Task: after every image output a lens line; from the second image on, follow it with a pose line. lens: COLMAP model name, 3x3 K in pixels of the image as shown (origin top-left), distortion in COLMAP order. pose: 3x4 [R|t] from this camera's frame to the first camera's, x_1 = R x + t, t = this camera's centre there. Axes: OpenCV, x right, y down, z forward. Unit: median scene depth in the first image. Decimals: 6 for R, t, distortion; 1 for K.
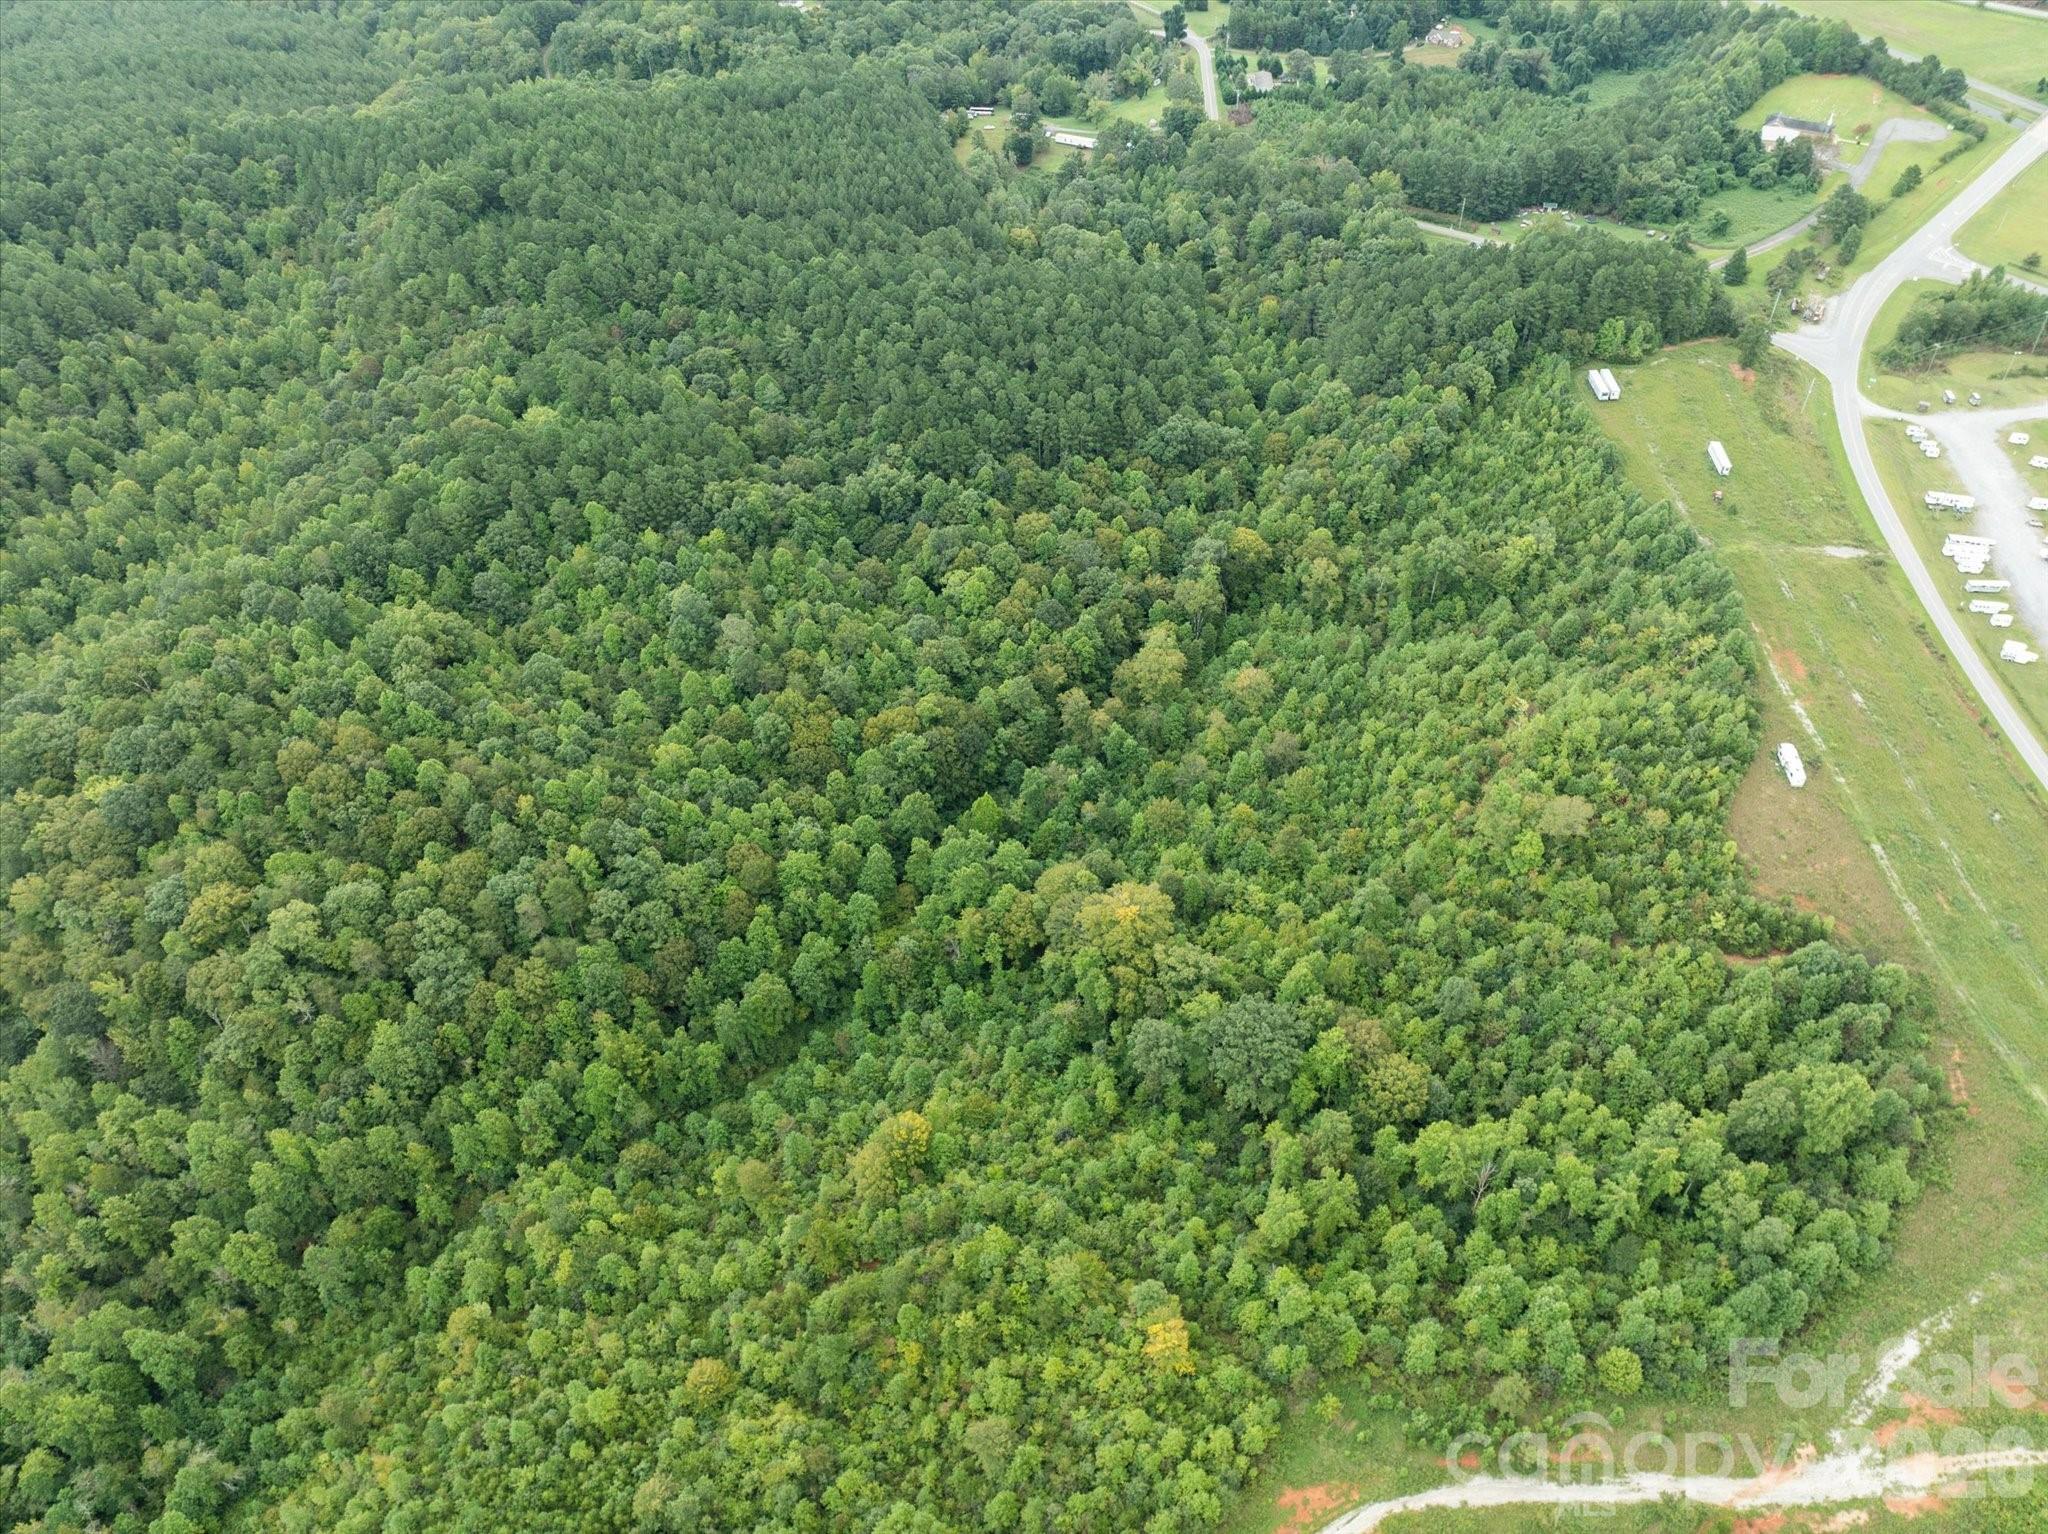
lens RADIAL K [[1439.4, 0, 1020.0], [0, 1439.4, 764.6], [0, 0, 1]] dist [-0.045639, 0.012476]
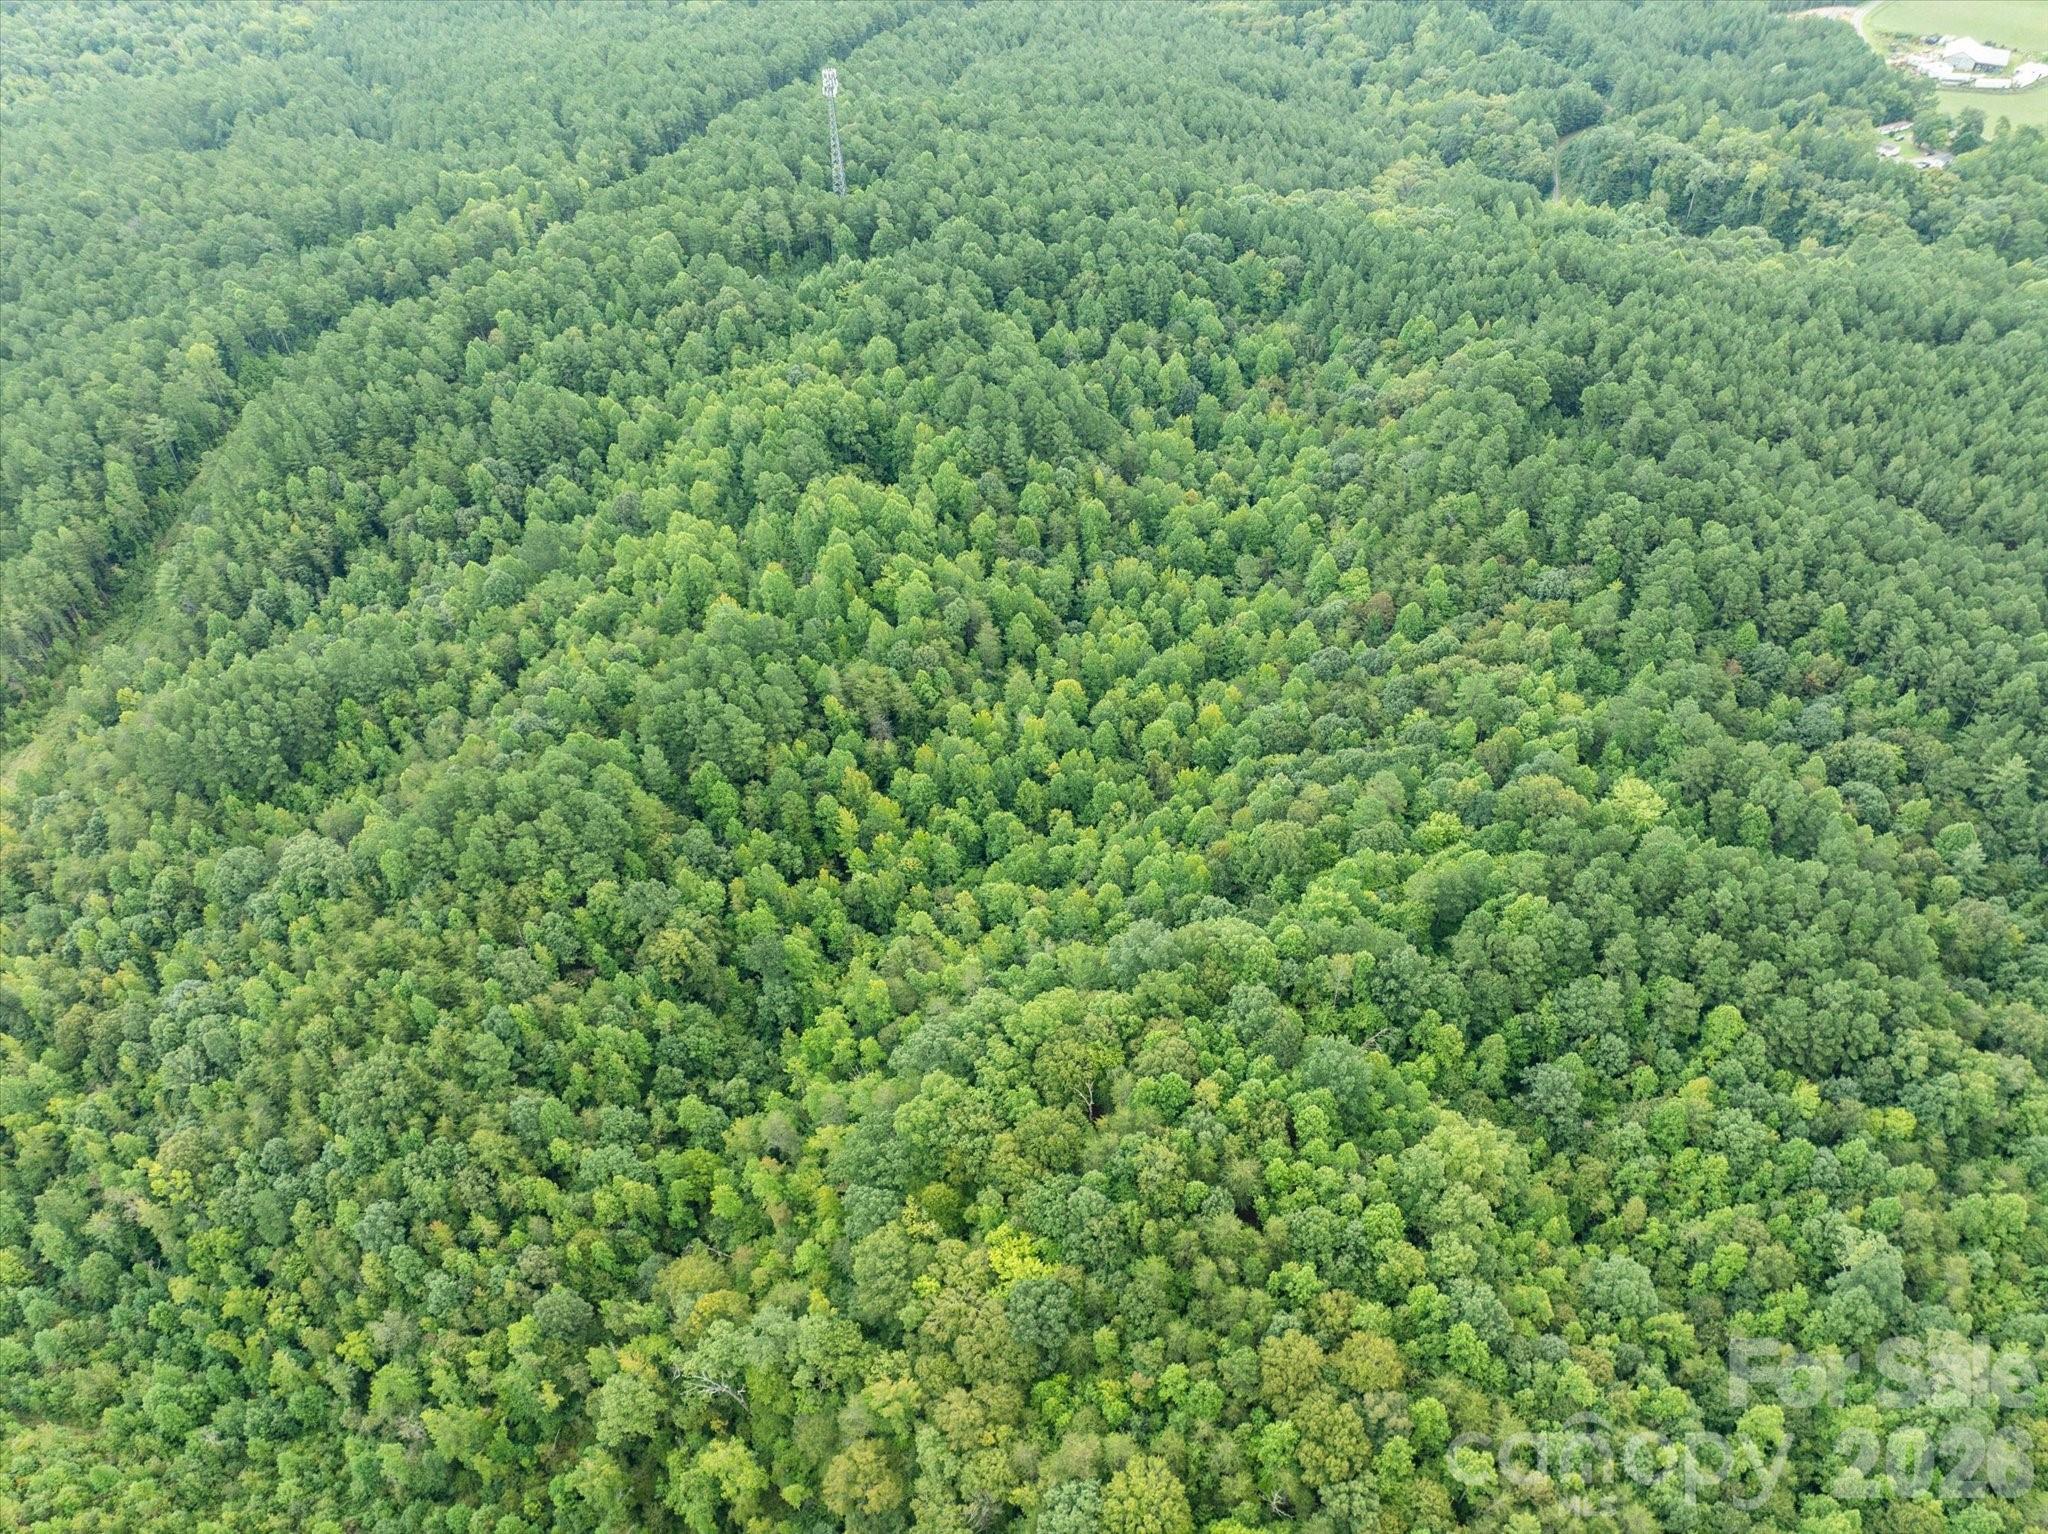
lens RADIAL K [[1439.4, 0, 1022.4], [0, 1439.4, 763.4], [0, 0, 1]] dist [-0.045639, 0.012476]
pose [[0.872287, 0.330737, -0.360178, -0.349857], [-0.330528, 0.941612, 0.064165, -0.202863], [0.360370, 0.063079, 0.930674, 0.230359]]
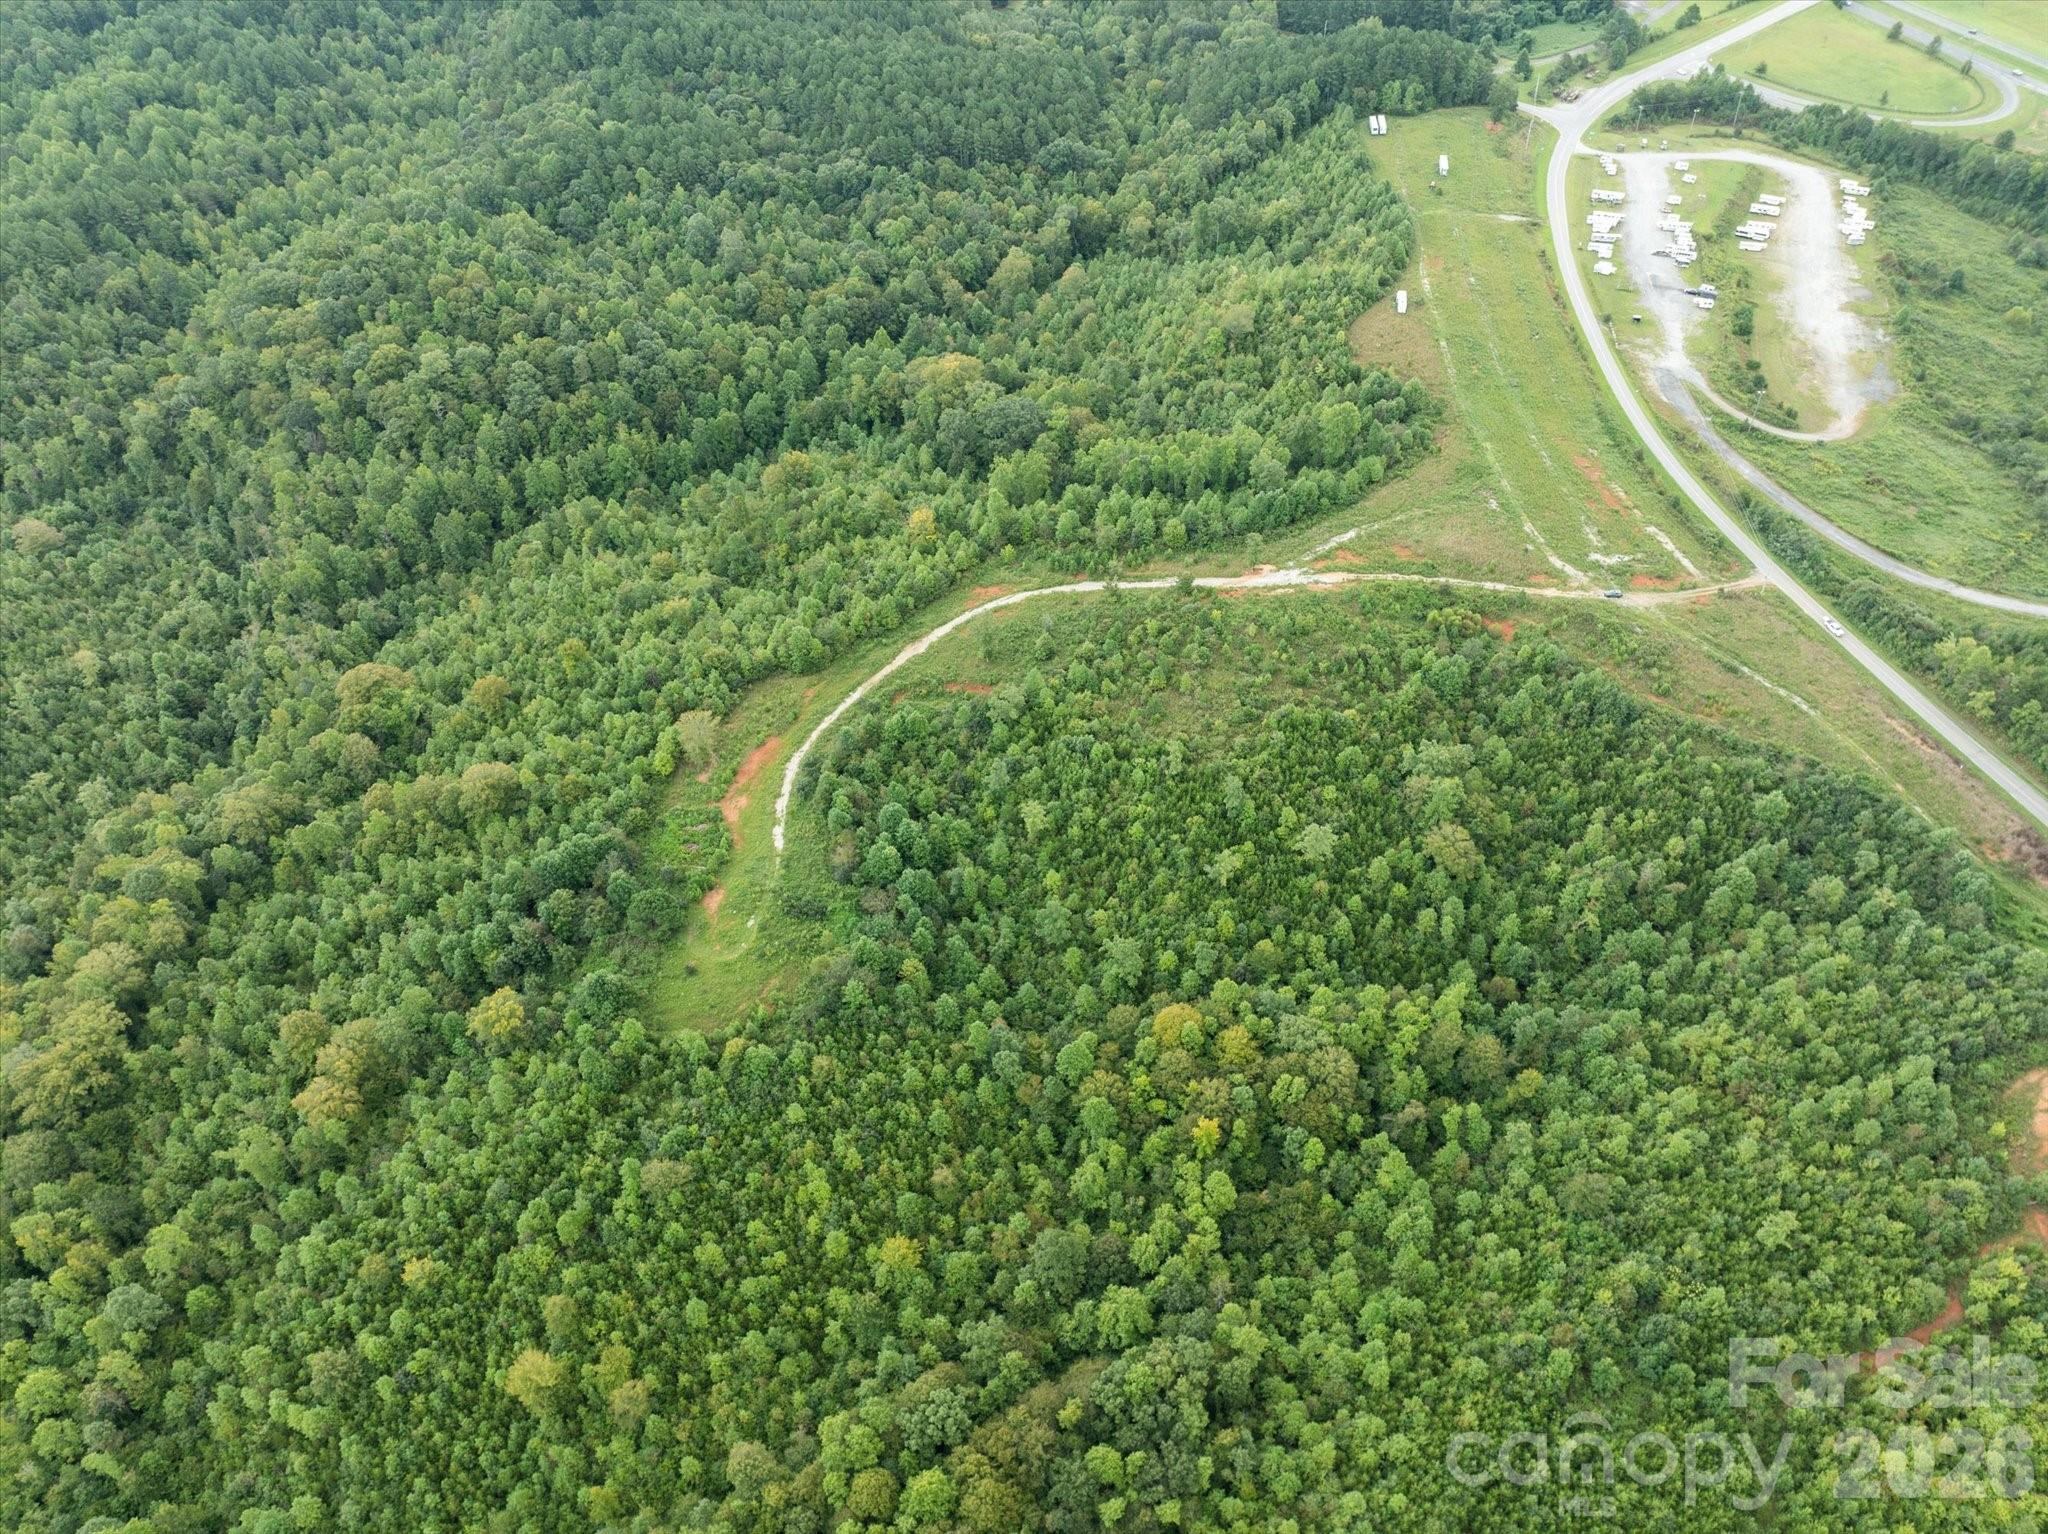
lens RADIAL K [[1439.4, 0, 1022.4], [0, 1439.4, 762.8], [0, 0, 1]] dist [-0.045639, 0.012476]
pose [[0.997549, 0.045250, -0.053371, 0.174586], [-0.044958, 0.998967, 0.006655, 0.357383], [0.053617, -0.004239, 0.998553, -0.389582]]
